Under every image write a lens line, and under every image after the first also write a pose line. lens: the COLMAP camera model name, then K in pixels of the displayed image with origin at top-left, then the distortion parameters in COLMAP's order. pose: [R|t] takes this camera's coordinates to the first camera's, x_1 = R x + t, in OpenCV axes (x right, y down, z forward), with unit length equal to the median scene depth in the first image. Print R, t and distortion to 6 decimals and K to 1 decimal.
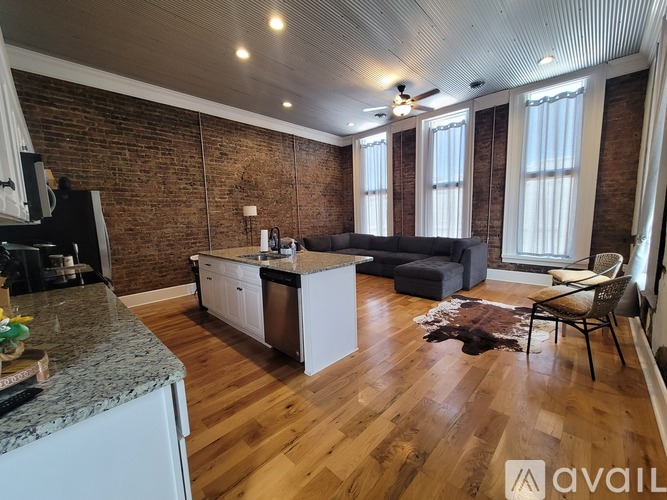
lens RADIAL K [[269.9, 0, 334.9], [0, 269.9, 252.4], [0, 0, 1]] dist [-0.001402, -0.000420]
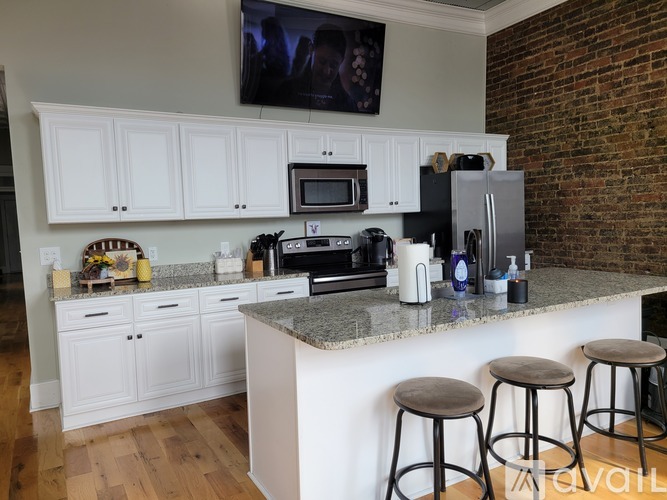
lens RADIAL K [[510.8, 0, 329.3], [0, 510.8, 249.0], [0, 0, 1]] dist [0.068483, -0.011431]
pose [[-0.274715, 0.106490, -0.955610, 0.501827], [-0.077100, 0.988208, 0.132287, -0.121216], [0.958430, 0.110018, -0.263266, 0.756938]]
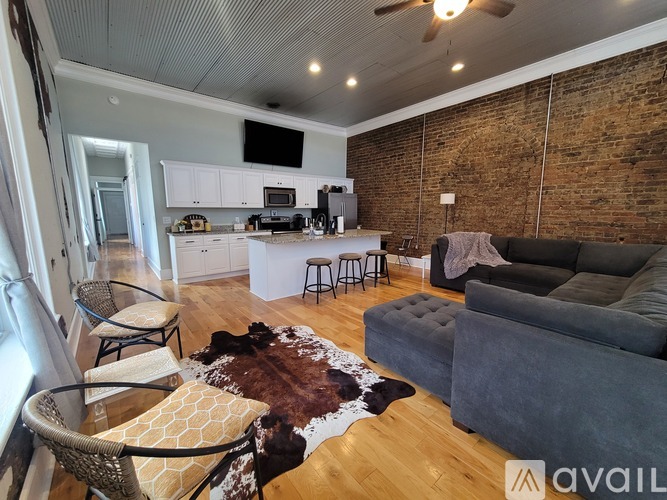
lens RADIAL K [[269.9, 0, 335.1], [0, 269.9, 250.5], [0, 0, 1]] dist [-0.001402, -0.000420]
pose [[-0.105601, 0.181286, -0.977744, 0.879584], [-0.120036, 0.973728, 0.193506, -0.142432], [0.987137, 0.137799, -0.081066, 0.900856]]
